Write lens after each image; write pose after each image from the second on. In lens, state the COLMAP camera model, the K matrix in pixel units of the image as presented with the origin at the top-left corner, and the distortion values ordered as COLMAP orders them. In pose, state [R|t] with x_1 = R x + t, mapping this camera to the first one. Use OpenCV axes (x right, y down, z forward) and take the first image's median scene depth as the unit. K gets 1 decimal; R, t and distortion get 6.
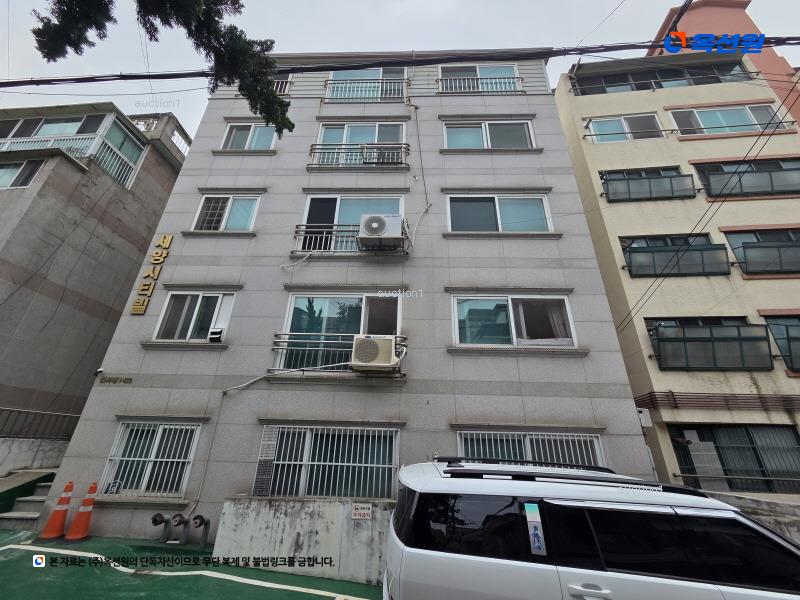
lens RADIAL K [[327.9, 0, 395.0], [0, 327.9, 300.1], [0, 0, 1]] dist [0.001558, 0.000400]
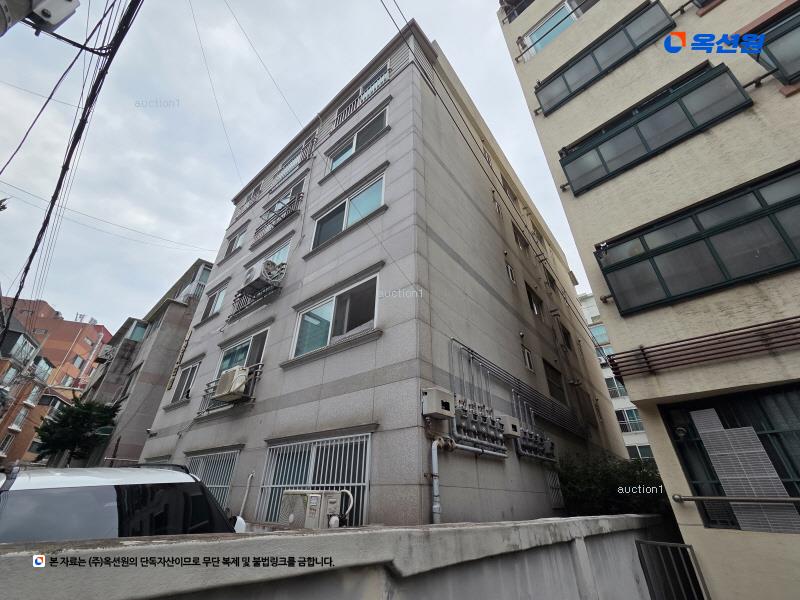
lens RADIAL K [[327.9, 0, 395.0], [0, 327.9, 300.1], [0, 0, 1]] dist [0.001558, 0.000400]
pose [[0.793690, -0.329330, -0.511466, 0.862769], [0.260202, 0.943777, -0.203913, 0.214451], [0.549865, 0.028760, 0.834759, 0.287562]]
